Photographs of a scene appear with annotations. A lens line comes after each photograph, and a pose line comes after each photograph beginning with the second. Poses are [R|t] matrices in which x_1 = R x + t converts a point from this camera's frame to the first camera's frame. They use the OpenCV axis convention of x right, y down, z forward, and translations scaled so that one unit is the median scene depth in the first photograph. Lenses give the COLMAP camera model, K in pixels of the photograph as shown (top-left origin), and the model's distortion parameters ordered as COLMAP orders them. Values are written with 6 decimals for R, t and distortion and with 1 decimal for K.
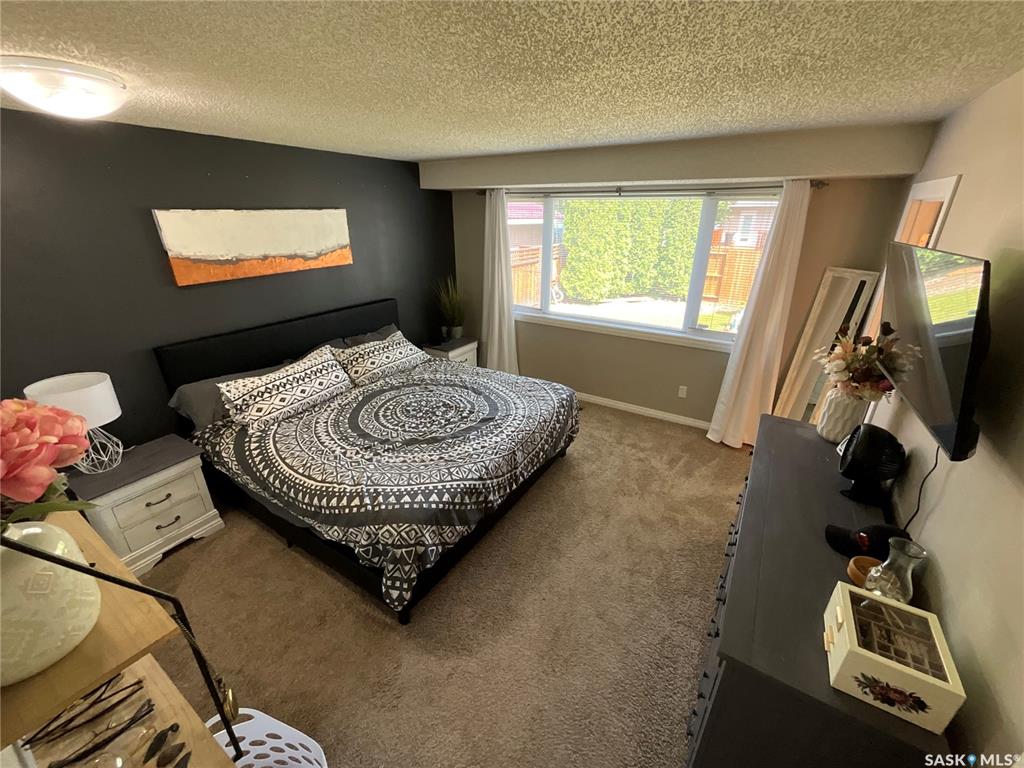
lens RADIAL K [[416.1, 0, 518.0], [0, 416.1, 378.9], [0, 0, 1]] dist [-0.005456, 0.001784]
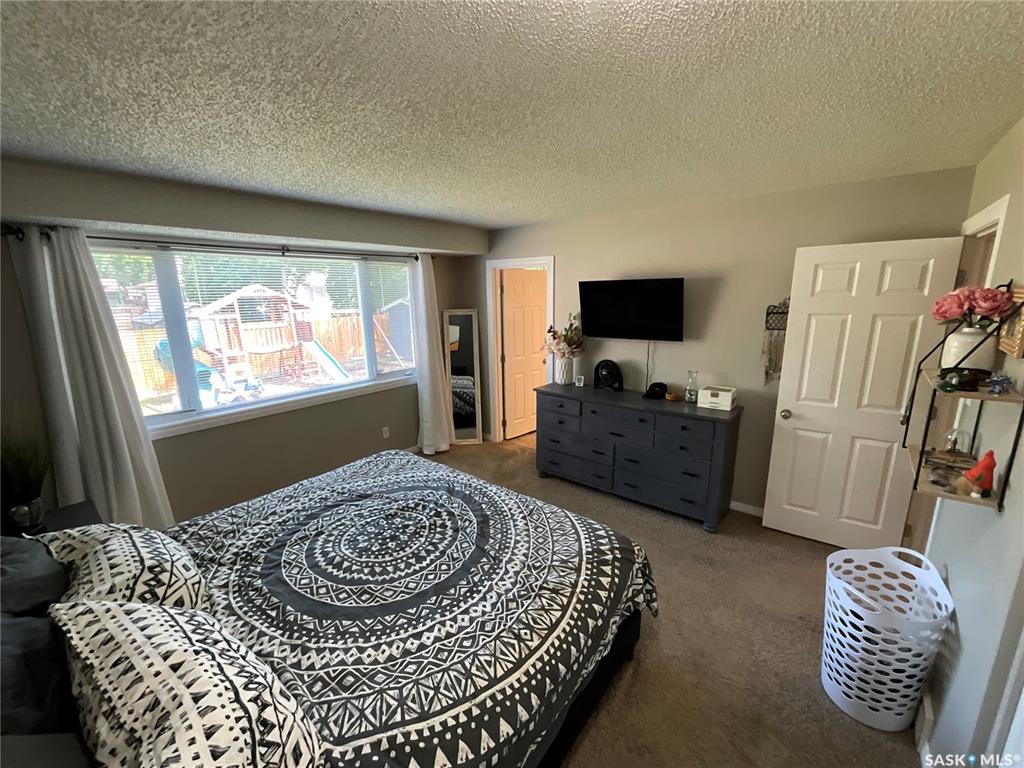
lens RADIAL K [[416.1, 0, 507.8], [0, 416.1, 381.1], [0, 0, 1]] dist [-0.005456, 0.001784]
pose [[0.136584, -0.213201, 0.967414, -0.759133], [0.380599, 0.912908, 0.147455, -0.170491], [-0.914598, 0.348056, 0.205833, 0.571362]]
